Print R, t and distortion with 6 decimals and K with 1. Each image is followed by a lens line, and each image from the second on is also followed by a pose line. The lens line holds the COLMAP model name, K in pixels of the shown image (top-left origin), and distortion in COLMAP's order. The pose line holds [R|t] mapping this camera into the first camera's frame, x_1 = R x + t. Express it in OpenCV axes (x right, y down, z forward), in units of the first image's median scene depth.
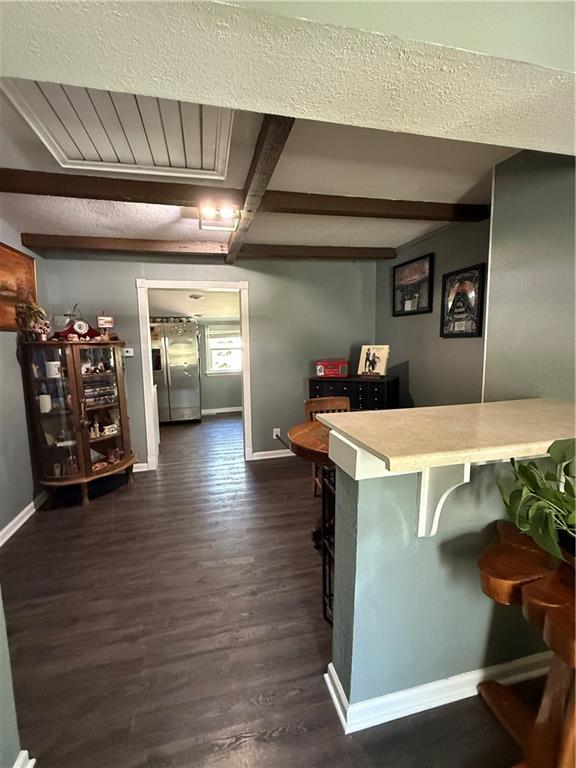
lens RADIAL K [[345.6, 0, 285.7], [0, 345.6, 386.8], [0, 0, 1]] dist [0.001696, 0.000237]
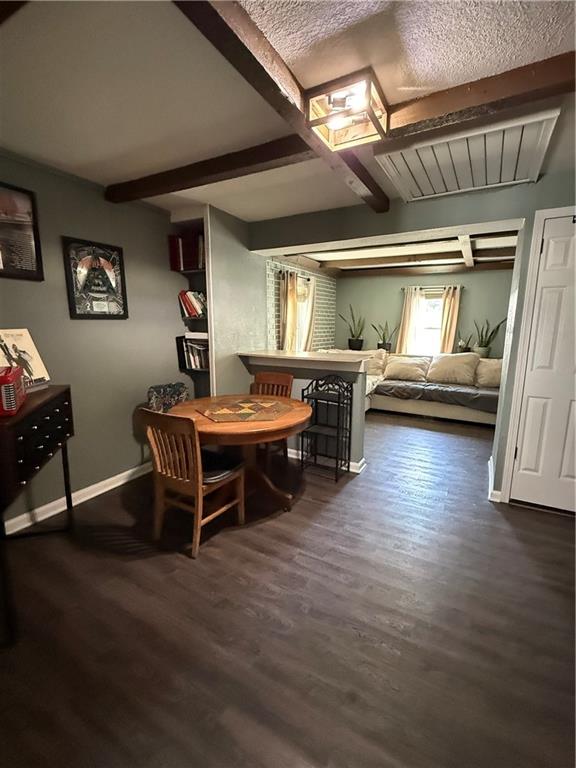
lens RADIAL K [[345.6, 0, 287.1], [0, 345.6, 385.8], [0, 0, 1]] dist [0.001696, 0.000237]
pose [[-0.729351, -0.108495, 0.675482, -0.462360], [0.096682, 0.961090, 0.258762, -0.154201], [-0.677273, 0.254035, -0.690483, 1.272898]]
